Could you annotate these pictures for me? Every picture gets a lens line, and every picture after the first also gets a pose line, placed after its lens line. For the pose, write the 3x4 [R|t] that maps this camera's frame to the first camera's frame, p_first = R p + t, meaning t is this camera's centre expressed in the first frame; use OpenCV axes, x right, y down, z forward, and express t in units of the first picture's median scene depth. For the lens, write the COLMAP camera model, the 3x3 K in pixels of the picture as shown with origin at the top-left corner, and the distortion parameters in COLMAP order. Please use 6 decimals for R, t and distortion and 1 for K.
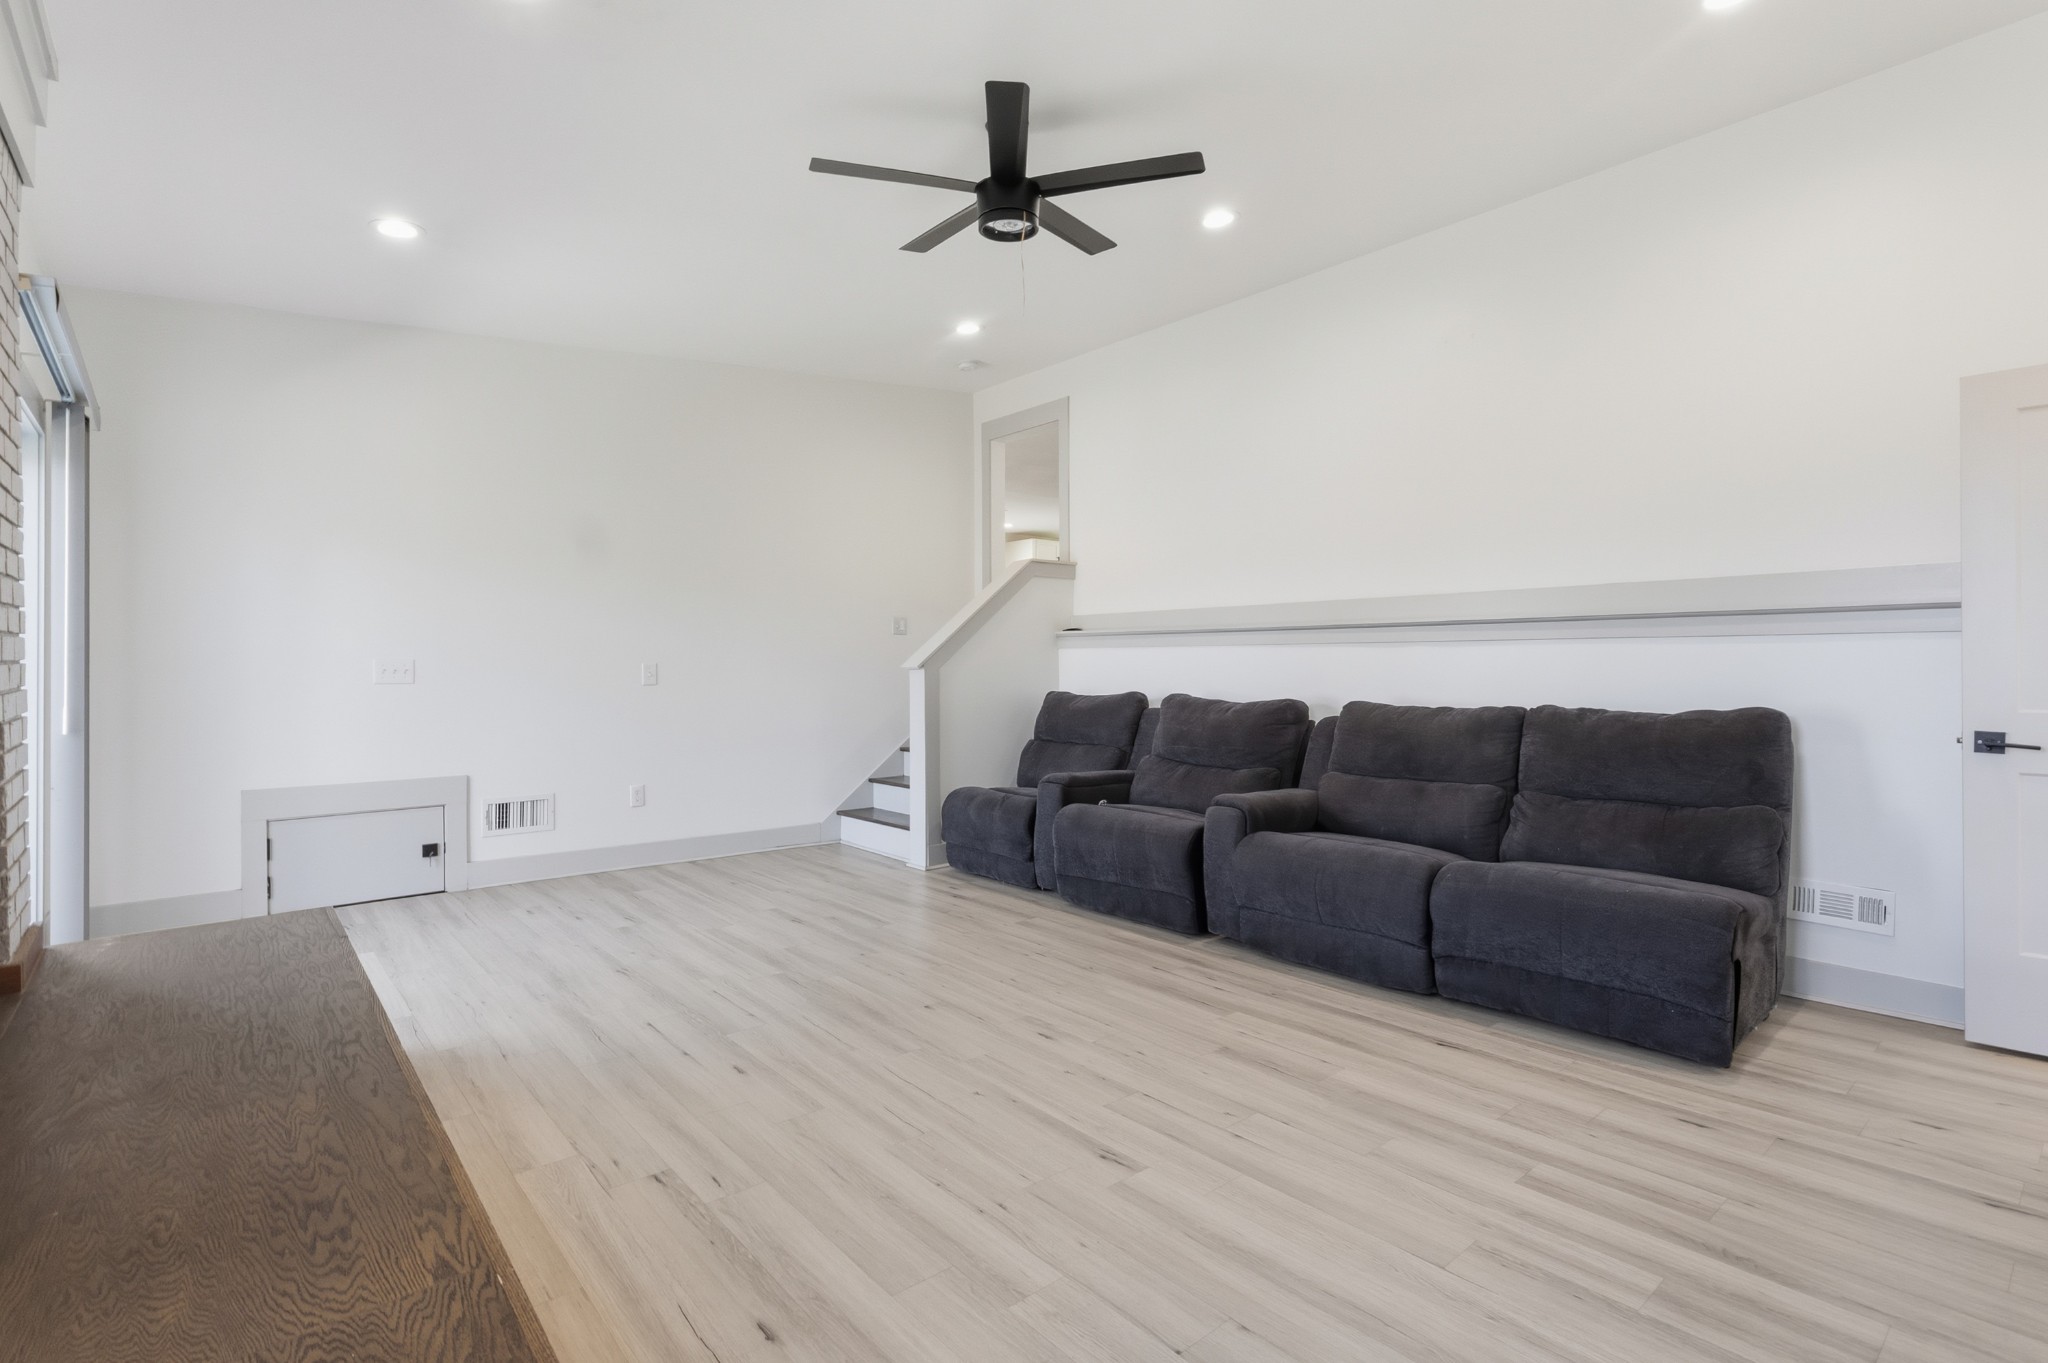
lens RADIAL K [[952.2, 0, 1024.2], [0, 952.2, 671.8], [0, 0, 1]] dist [-0.001027, -0.000478]
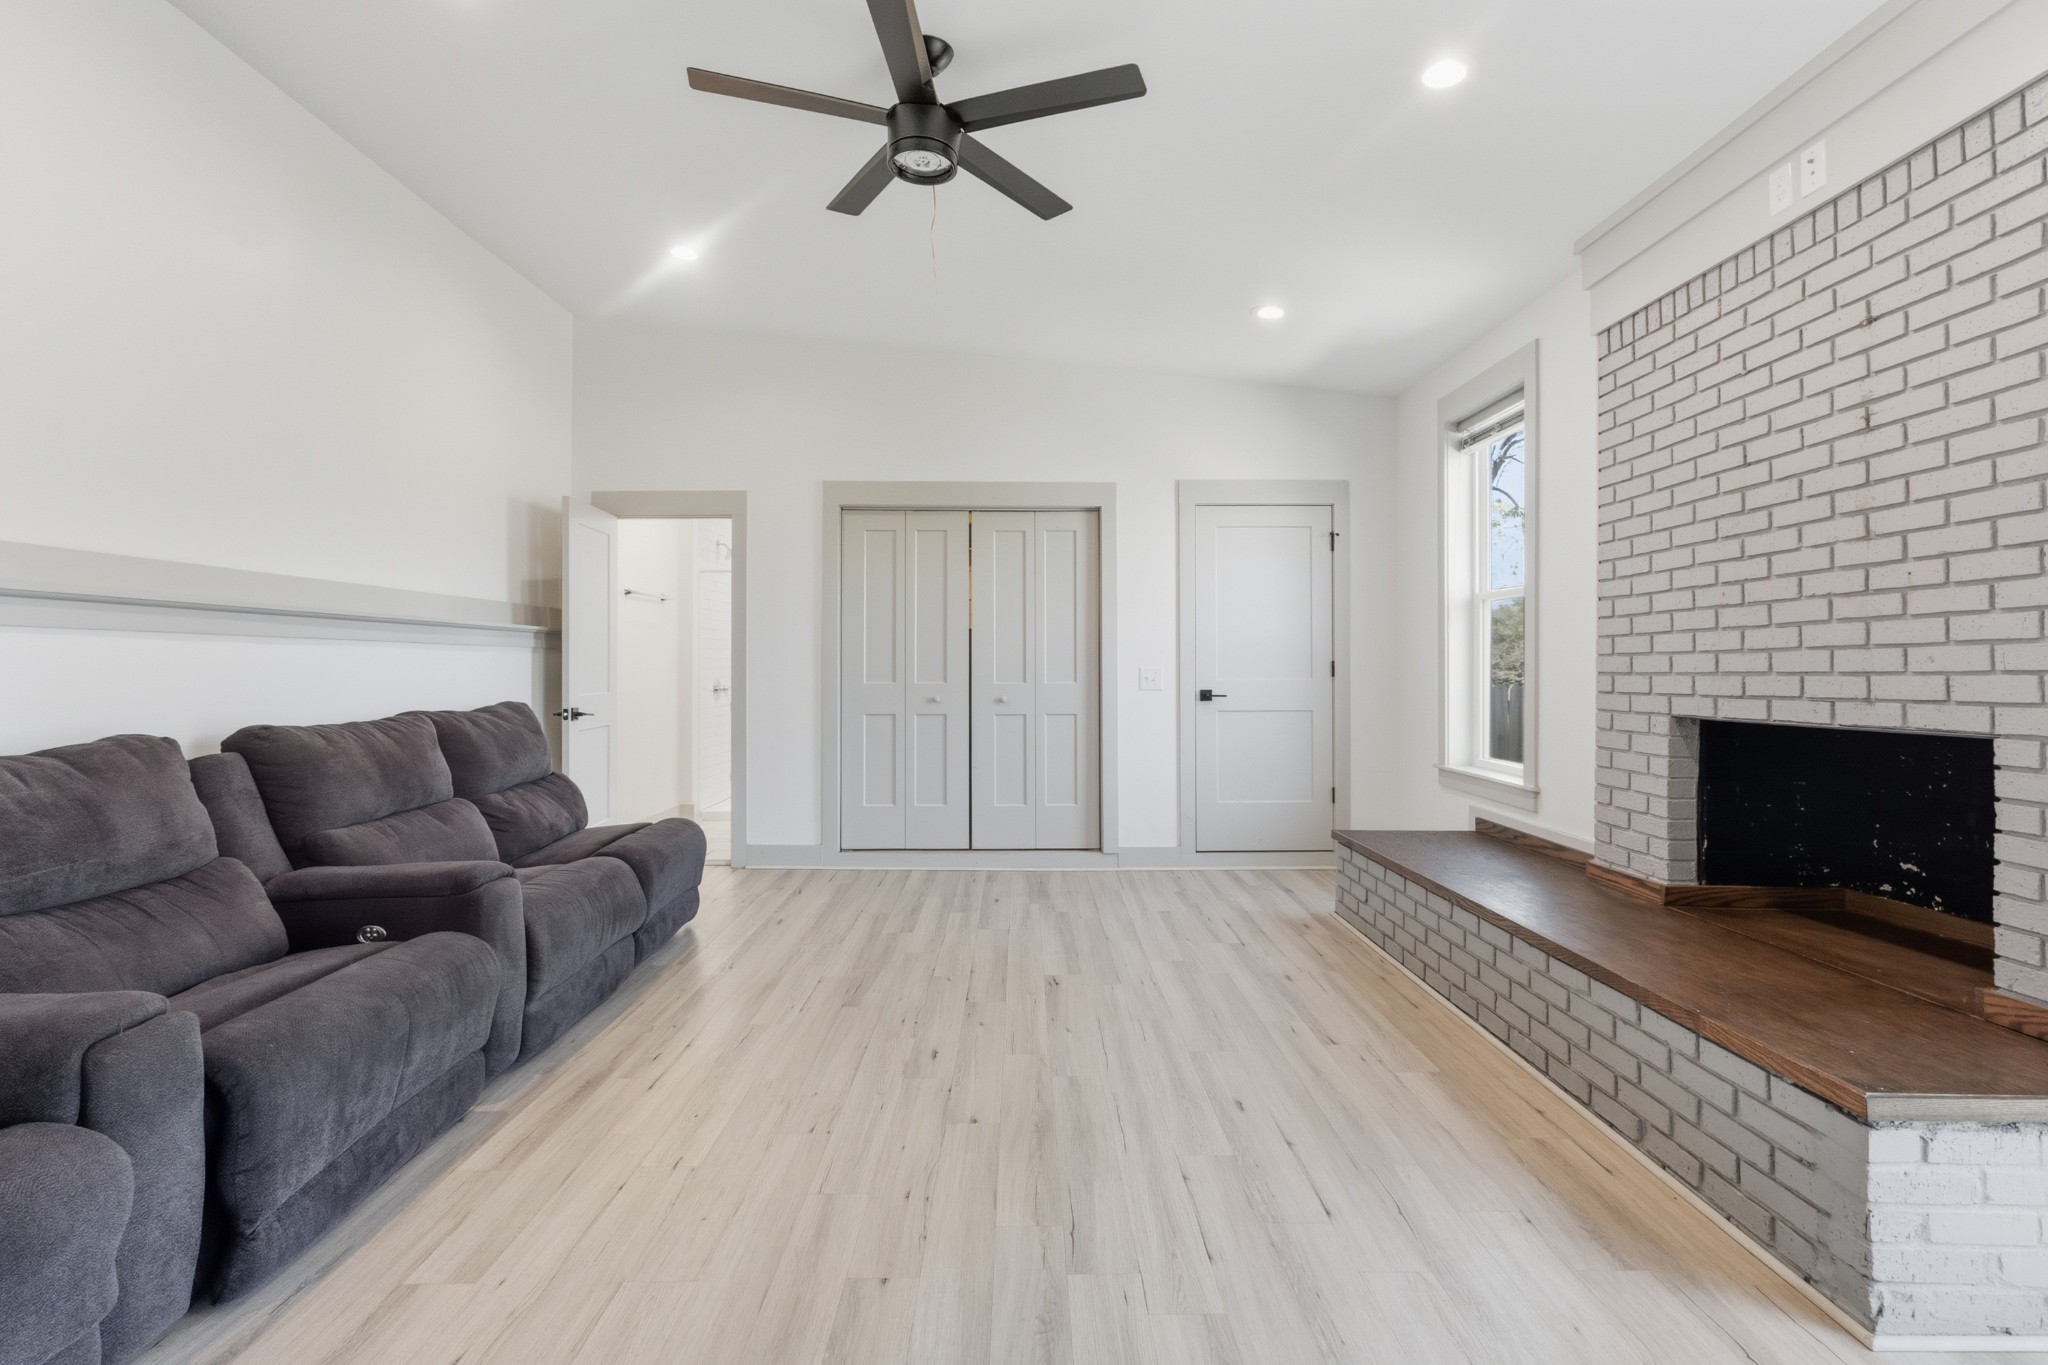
lens RADIAL K [[952.2, 0, 1024.8], [0, 952.2, 672.8], [0, 0, 1]] dist [-0.001027, -0.000478]
pose [[-0.755476, -0.009834, 0.655103, -0.841837], [0.001385, 0.999861, 0.016607, -0.028492], [-0.655175, 0.013454, -0.755357, 2.067212]]
